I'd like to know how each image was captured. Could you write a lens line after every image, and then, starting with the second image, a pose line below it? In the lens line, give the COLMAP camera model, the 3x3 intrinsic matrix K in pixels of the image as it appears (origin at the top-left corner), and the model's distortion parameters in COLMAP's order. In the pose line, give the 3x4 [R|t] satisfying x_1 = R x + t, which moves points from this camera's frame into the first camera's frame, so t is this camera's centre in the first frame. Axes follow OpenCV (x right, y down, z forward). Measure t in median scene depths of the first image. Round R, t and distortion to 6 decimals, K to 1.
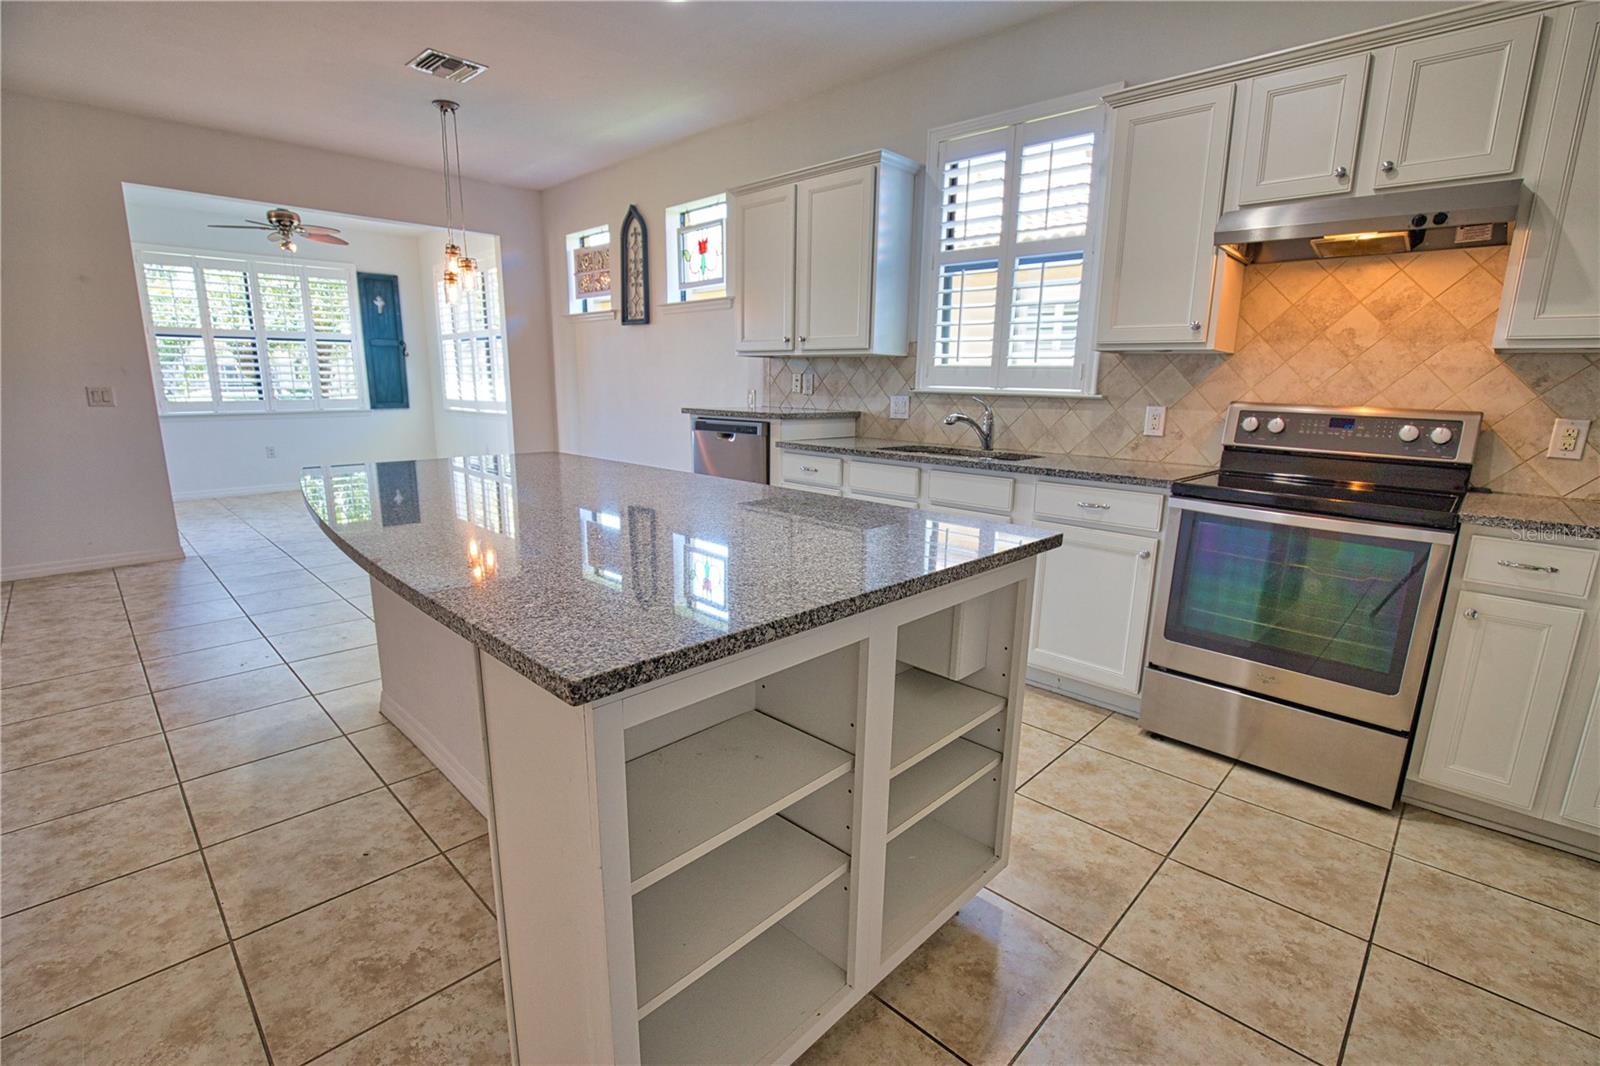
lens RADIAL K [[731.2, 0, 812.2], [0, 731.2, 540.6], [0, 0, 1]] dist [-0.035384, 0.006991]
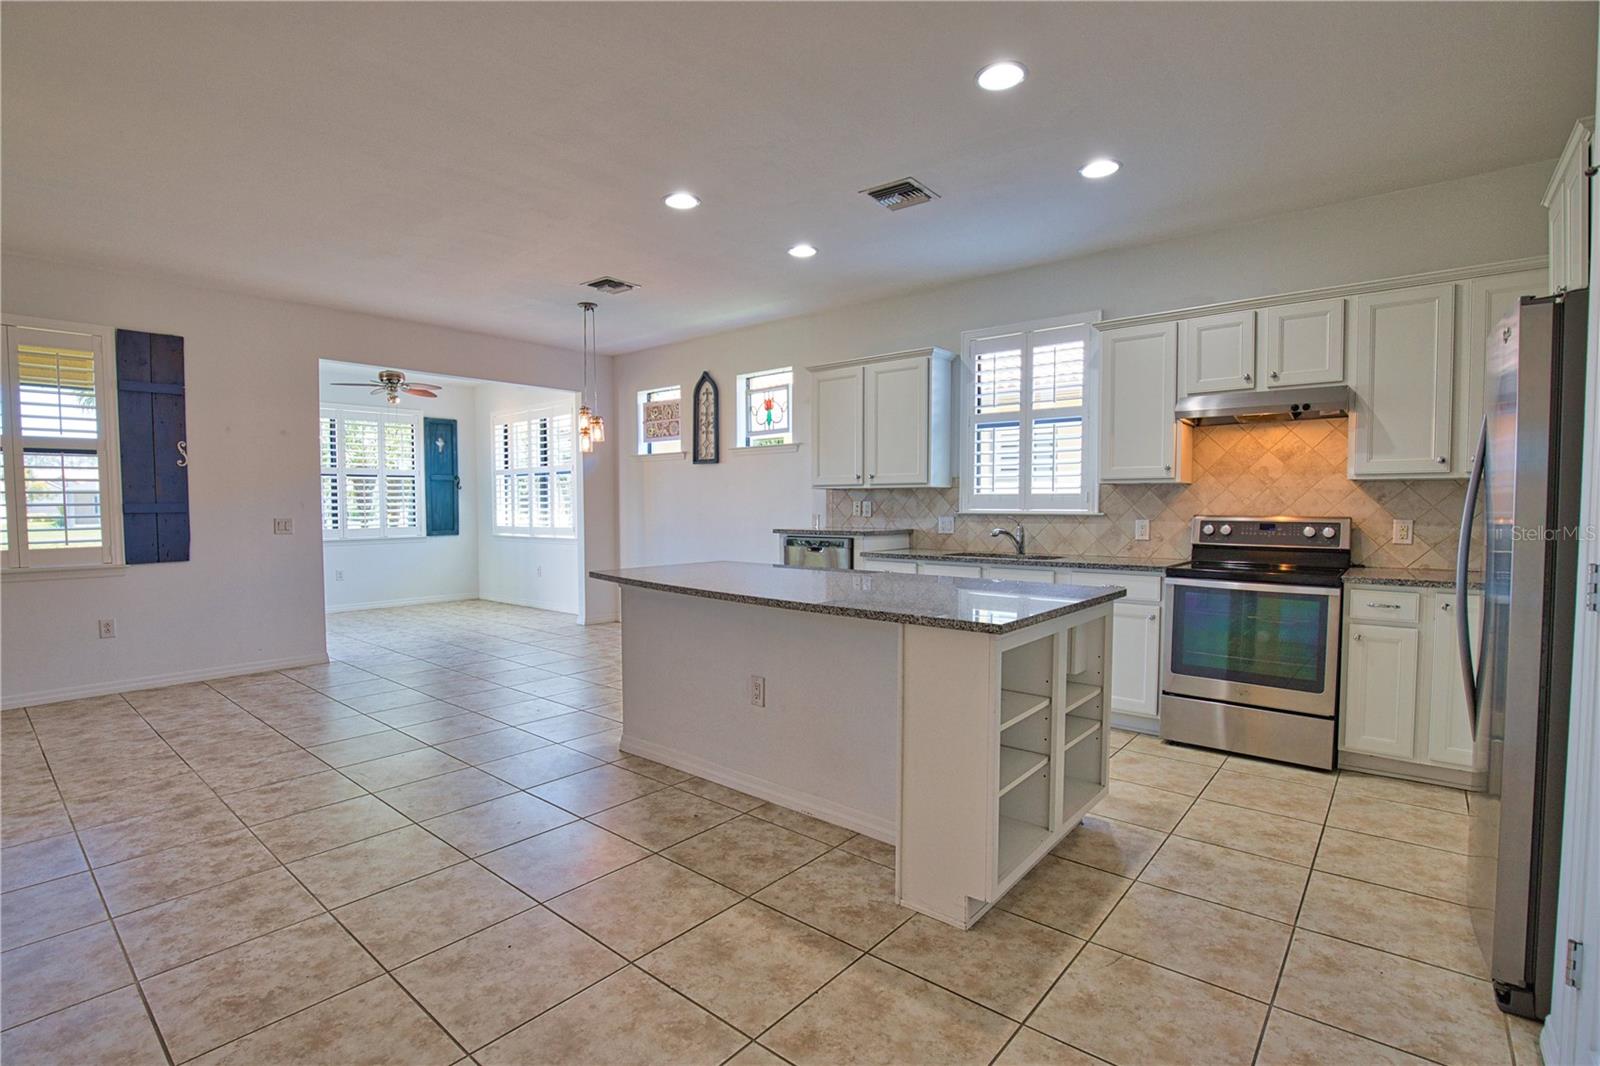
lens RADIAL K [[749.6, 0, 798.4], [0, 749.6, 531.5], [0, 0, 1]] dist [-0.033448, 0.005350]
pose [[0.998017, -0.019770, 0.059767, -0.241296], [0.030067, 0.983816, -0.176641, 0.064166], [-0.055308, 0.178087, 0.982459, -0.335456]]
